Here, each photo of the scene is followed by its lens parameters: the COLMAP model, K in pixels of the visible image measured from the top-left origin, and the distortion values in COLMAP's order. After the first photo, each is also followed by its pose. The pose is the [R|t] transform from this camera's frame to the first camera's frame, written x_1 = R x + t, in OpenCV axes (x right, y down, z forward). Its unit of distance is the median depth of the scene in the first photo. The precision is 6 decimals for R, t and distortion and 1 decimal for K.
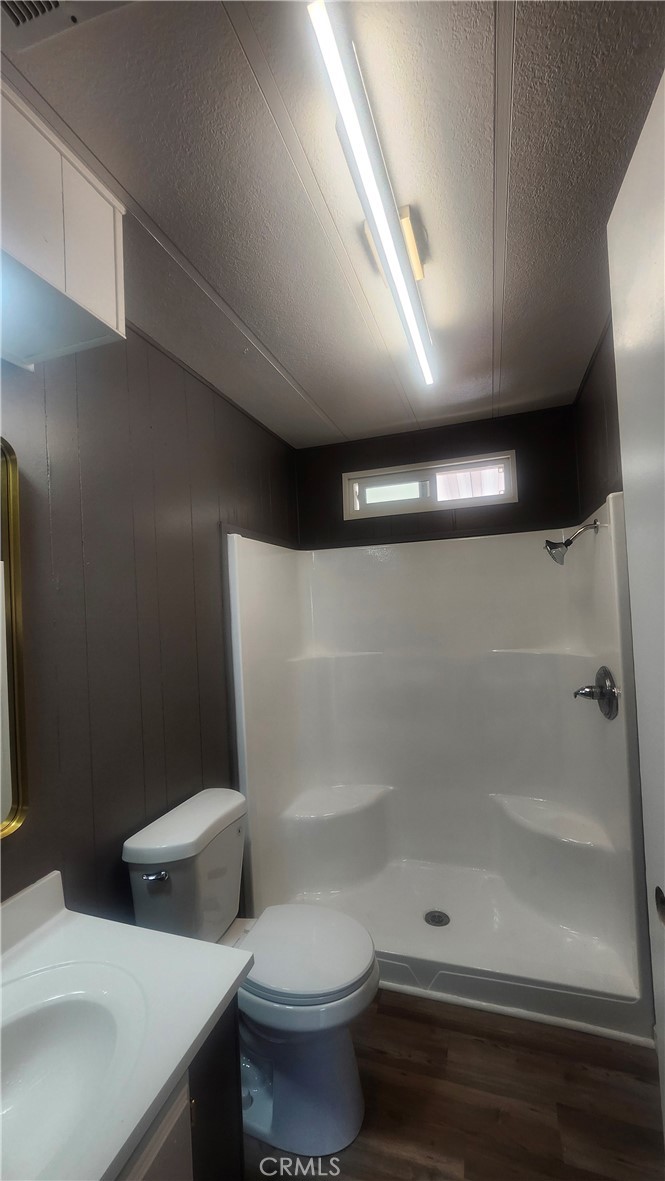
lens RADIAL K [[462.8, 0, 332.5], [0, 462.8, 590.5], [0, 0, 1]] dist [-0.000840, 0.000526]
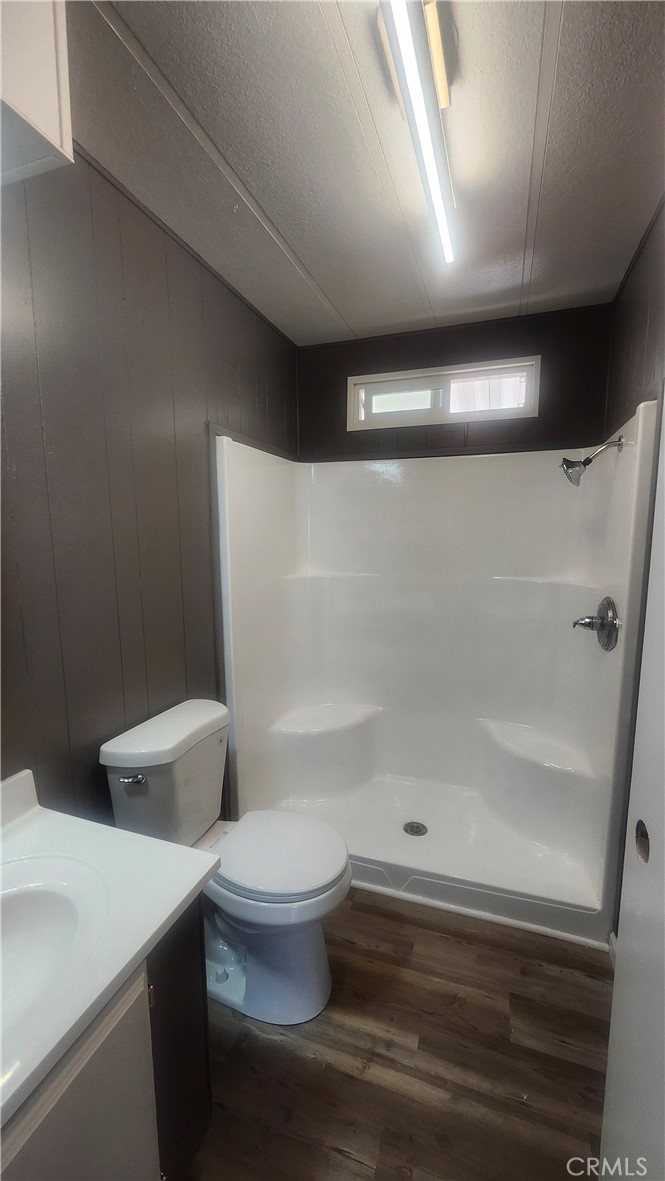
lens RADIAL K [[462.3, 0, 337.9], [0, 462.3, 588.8], [0, 0, 1]] dist [-0.001406, -0.000138]
pose [[0.998905, 0.046777, -0.000730, 0.034929], [-0.046136, 0.987567, 0.150278, 0.034307], [0.007750, -0.150080, 0.988644, 0.065694]]
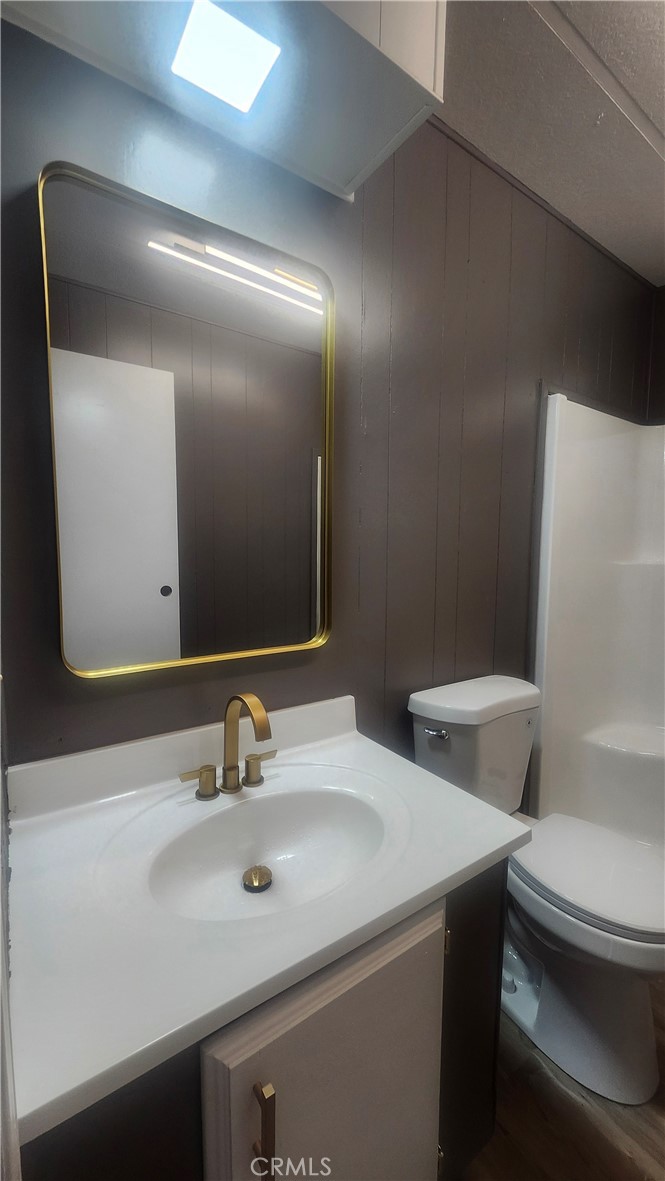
lens RADIAL K [[462.3, 0, 337.9], [0, 462.3, 588.8], [0, 0, 1]] dist [-0.001406, -0.000138]
pose [[0.803585, 0.113686, -0.584232, -0.006841], [-0.036820, 0.989204, 0.141845, 0.149245], [0.594050, -0.092473, 0.799095, 0.093484]]
